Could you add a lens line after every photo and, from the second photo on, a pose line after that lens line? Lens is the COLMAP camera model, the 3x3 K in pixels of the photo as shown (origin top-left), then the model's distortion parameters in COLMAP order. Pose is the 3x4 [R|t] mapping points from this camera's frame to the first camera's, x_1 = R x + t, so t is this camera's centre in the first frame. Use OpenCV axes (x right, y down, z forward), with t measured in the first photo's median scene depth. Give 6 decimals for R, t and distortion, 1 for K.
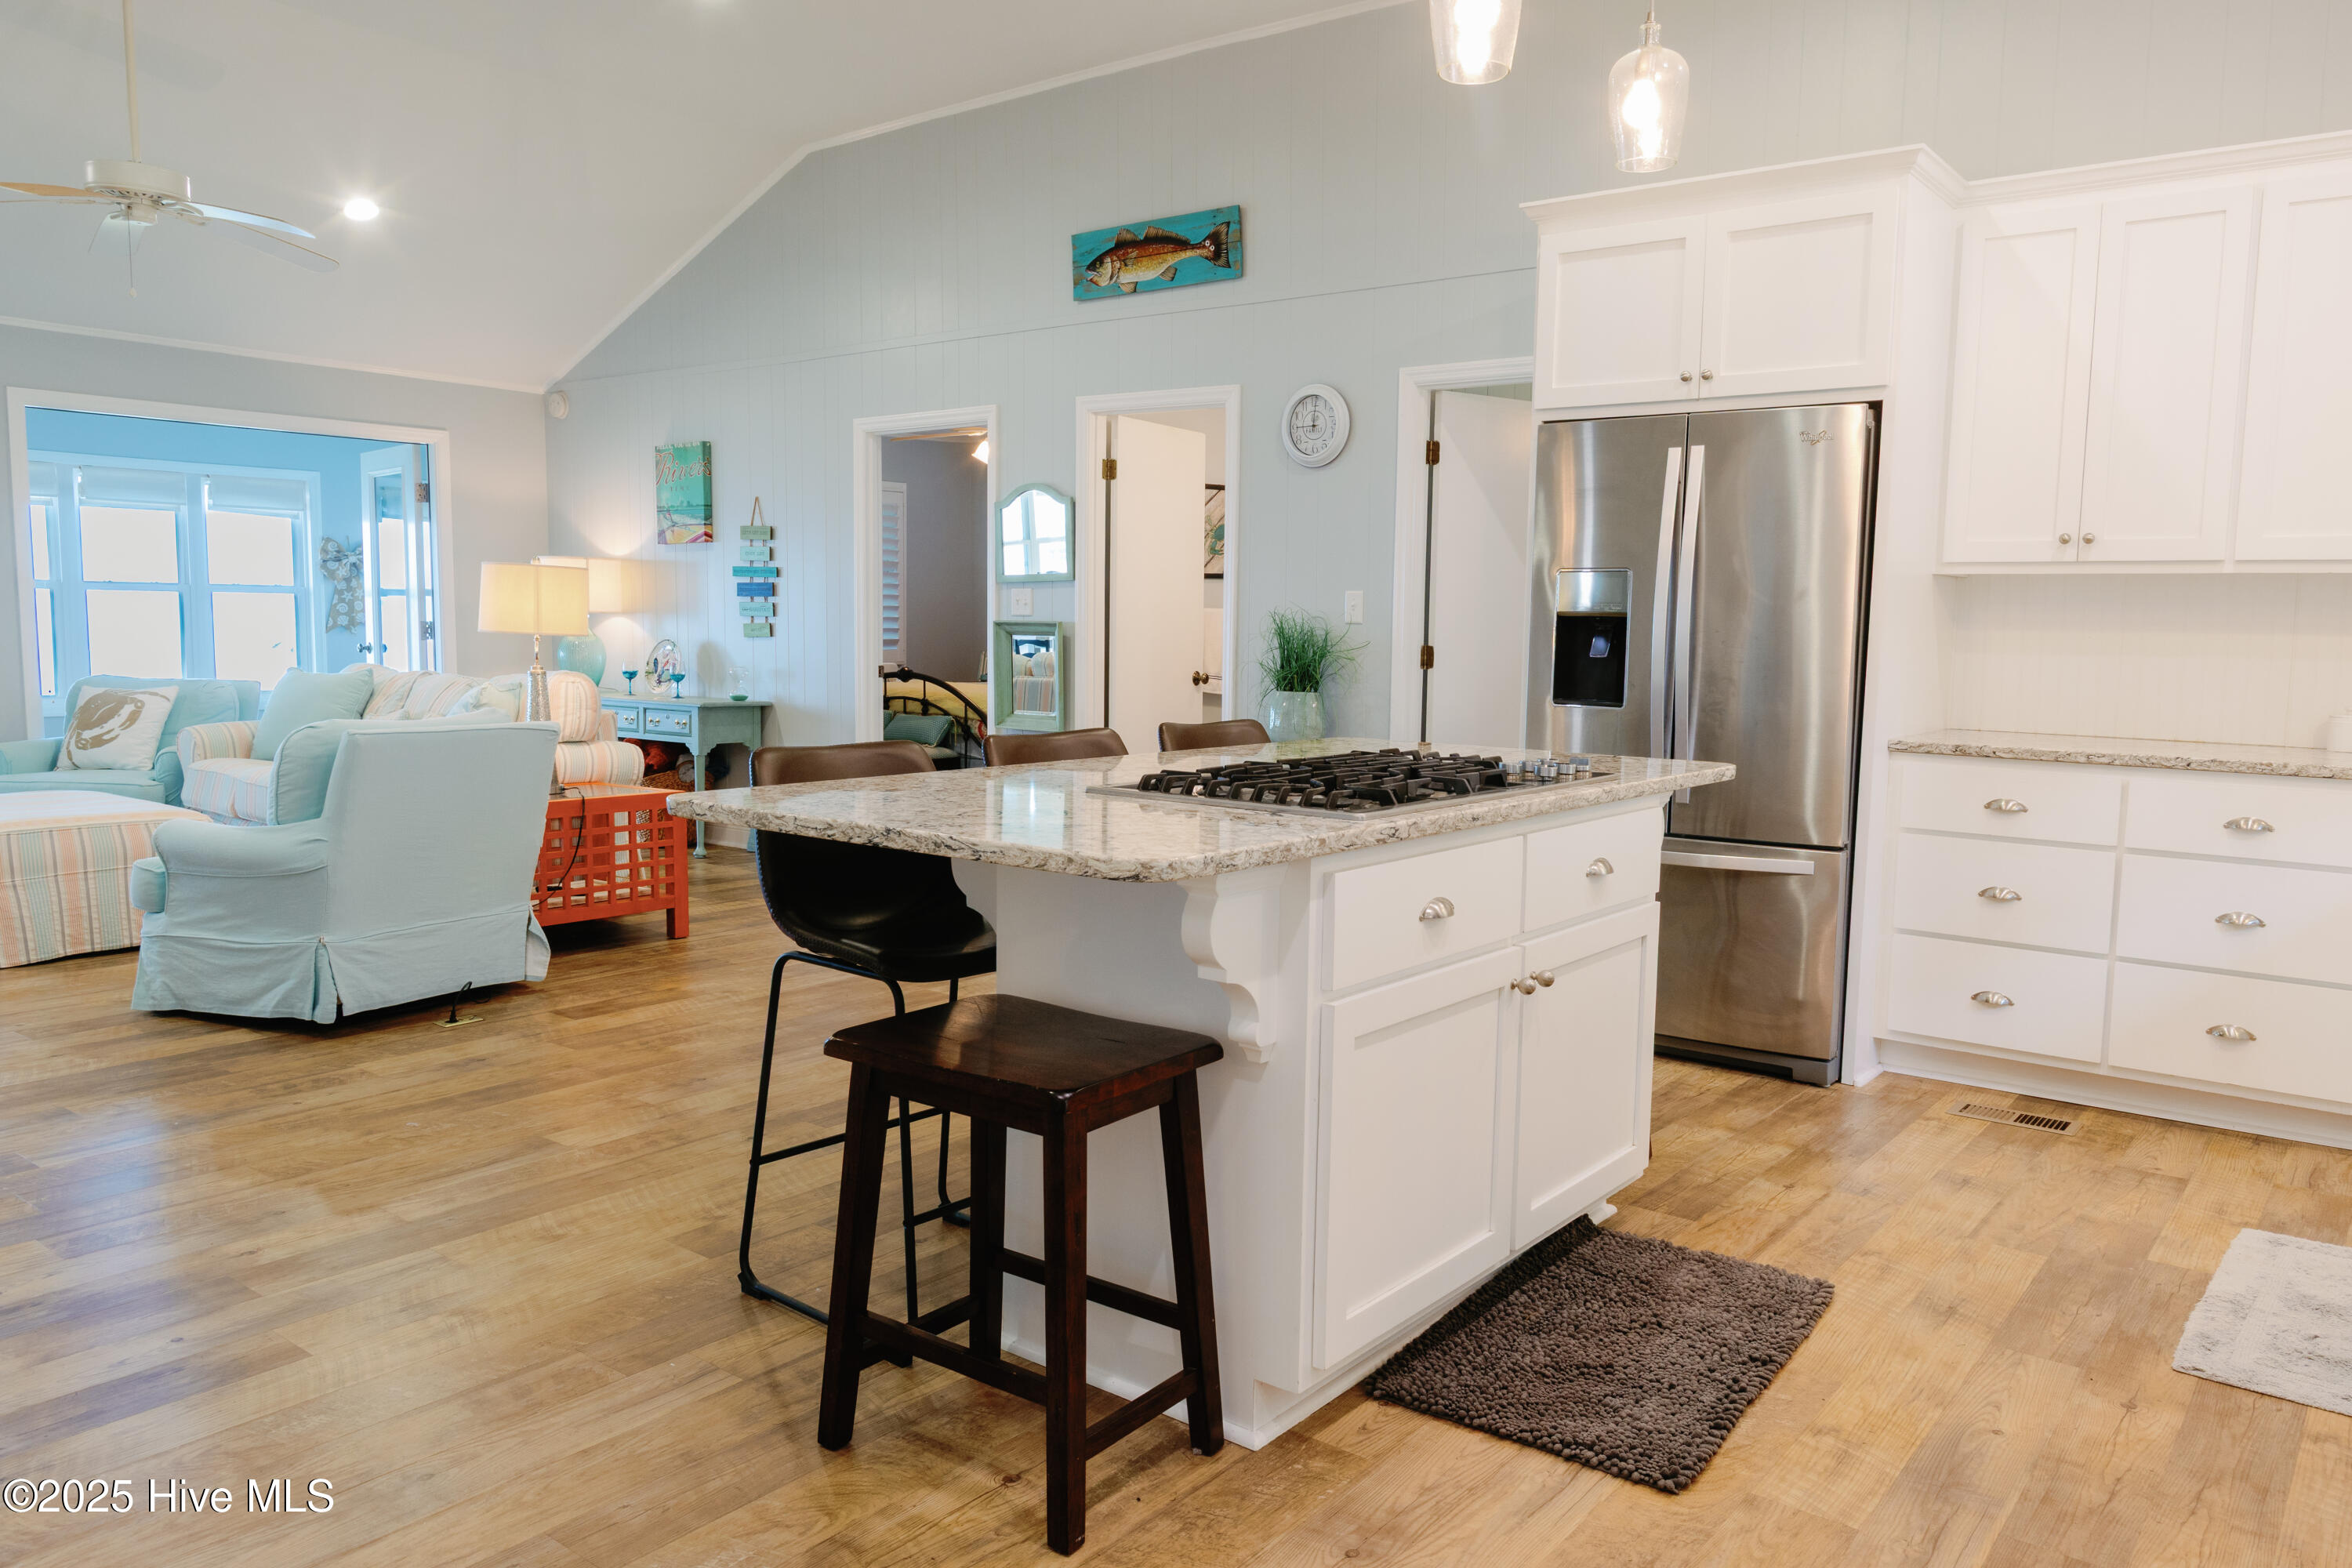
lens RADIAL K [[1637.2, 0, 1209.6], [0, 1637.2, 768.8], [0, 0, 1]] dist [0.011359, -0.004122]
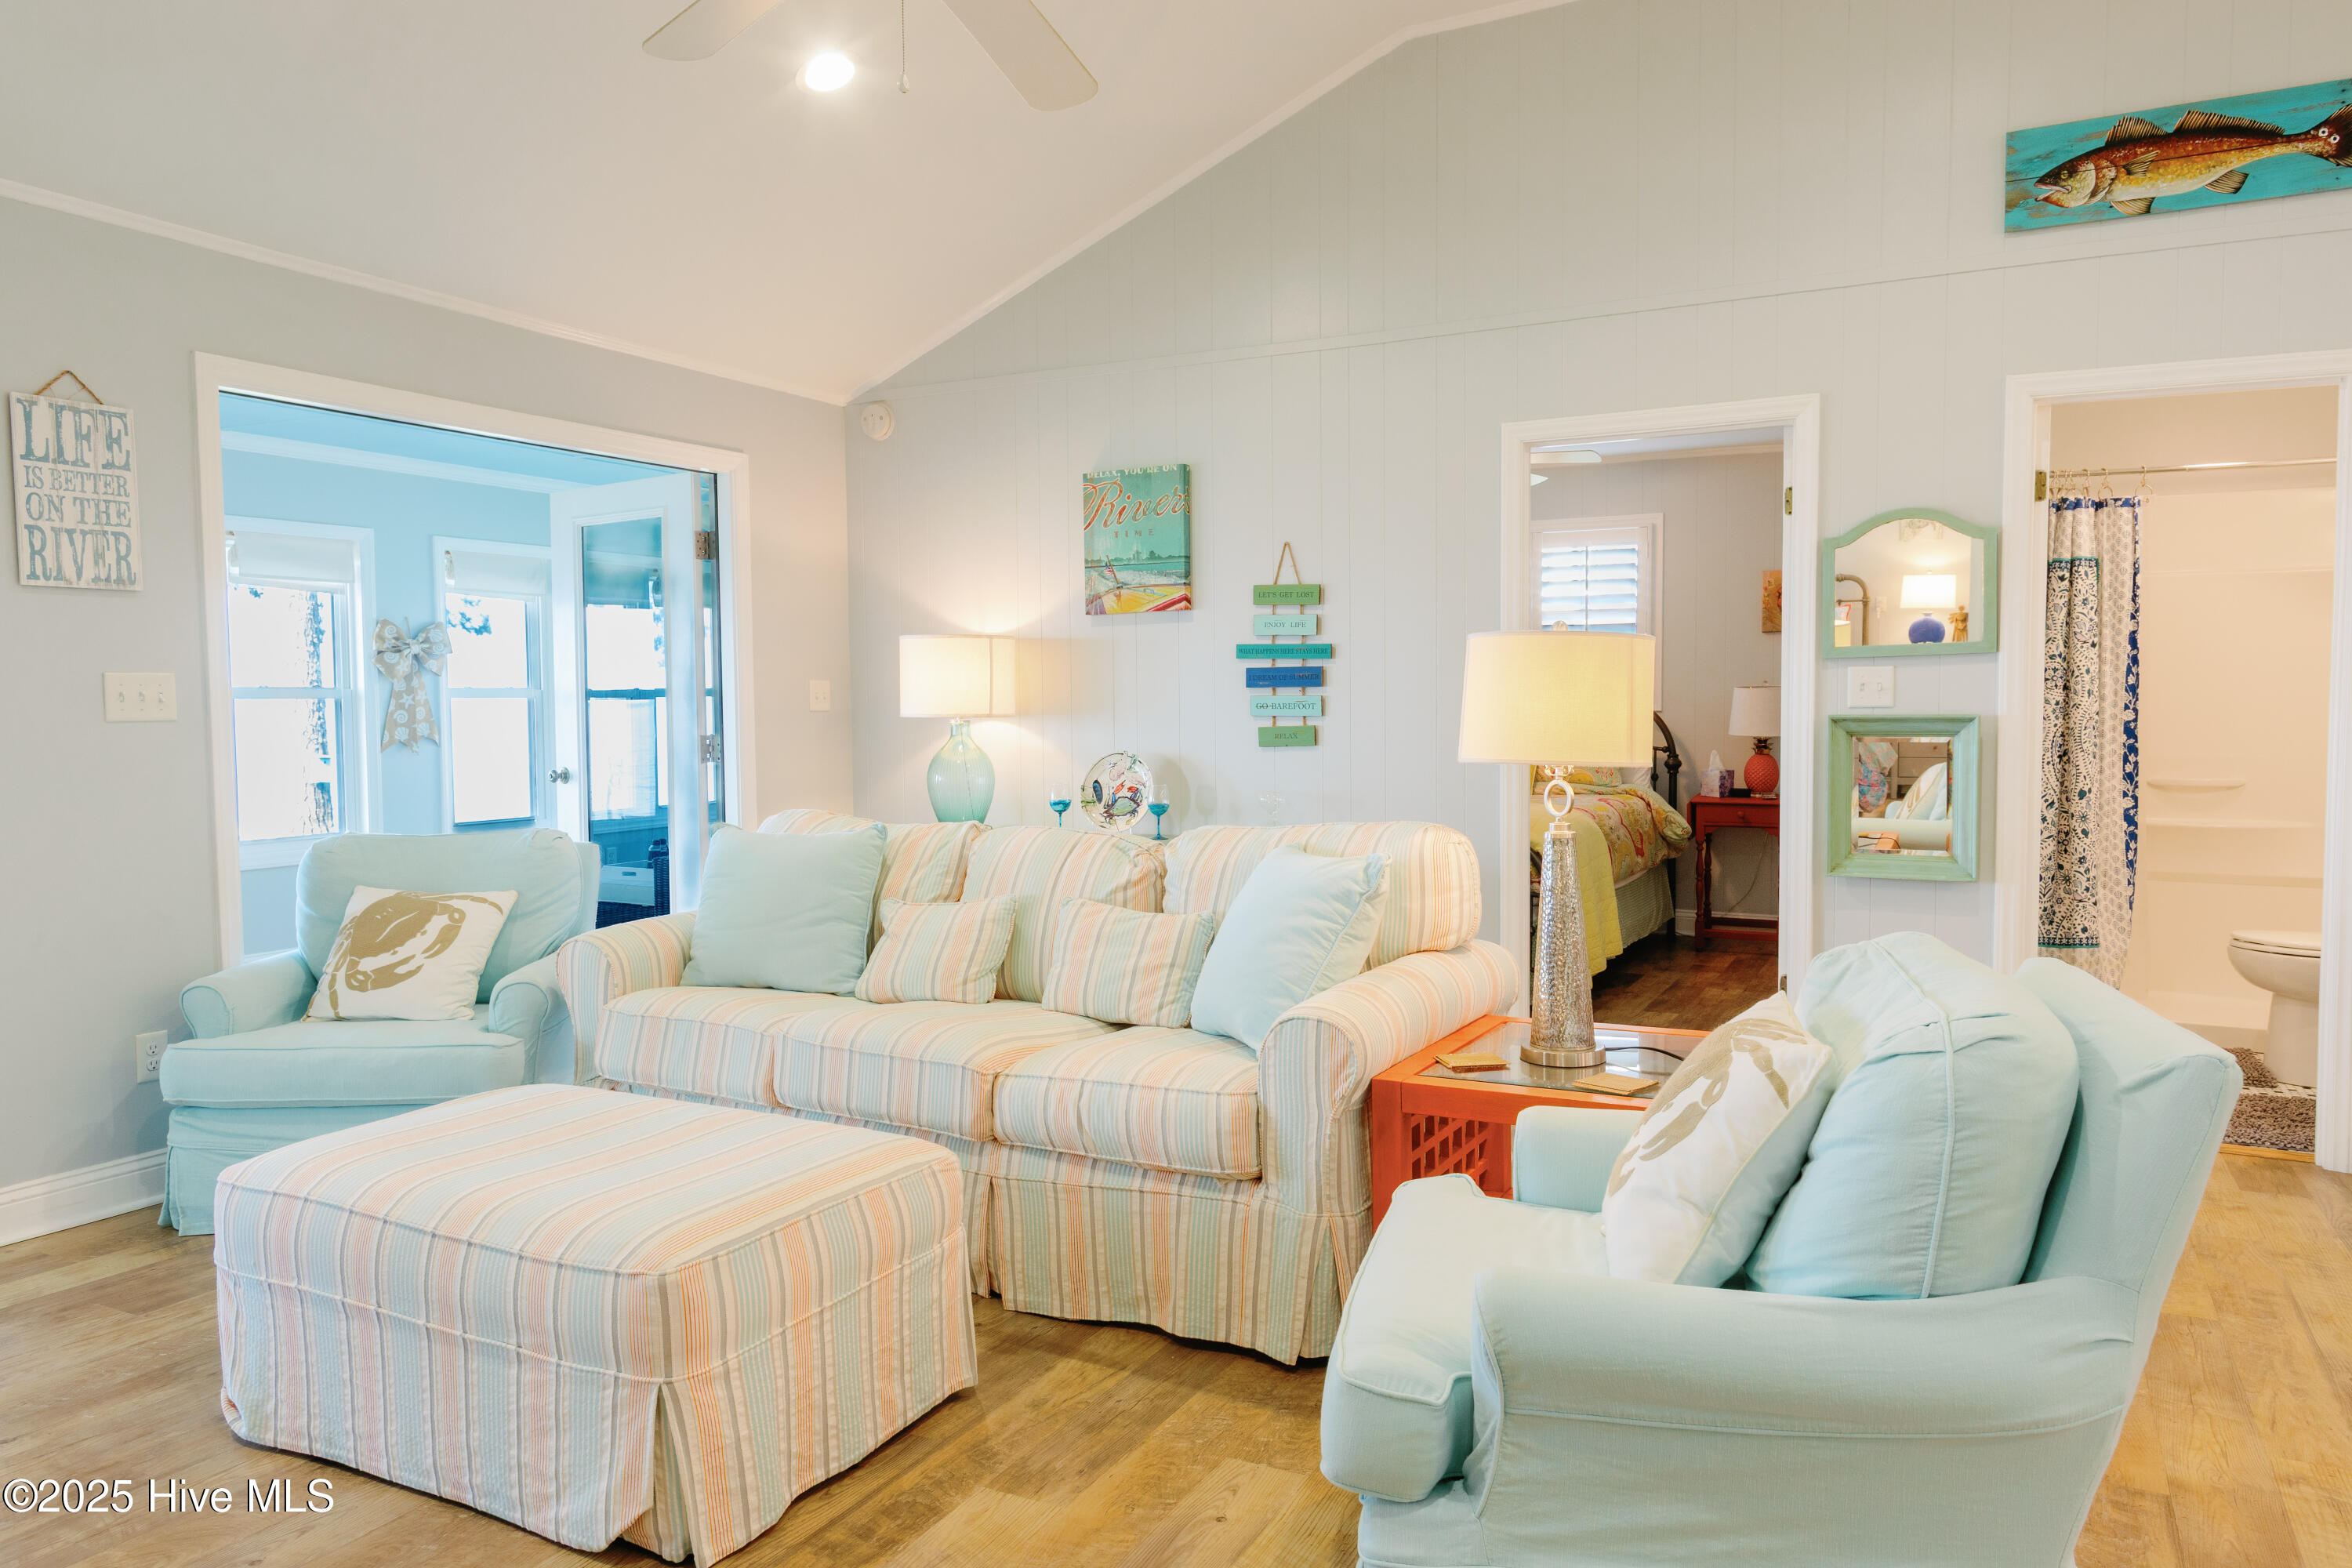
lens RADIAL K [[1637.2, 0, 1231.1], [0, 1637.2, 763.5], [0, 0, 1]] dist [0.011359, -0.004122]
pose [[0.985249, -0.029635, 0.168540, -0.411759], [0.038246, 0.998111, -0.048082, -0.041227], [-0.166796, 0.053819, 0.984521, 0.331431]]
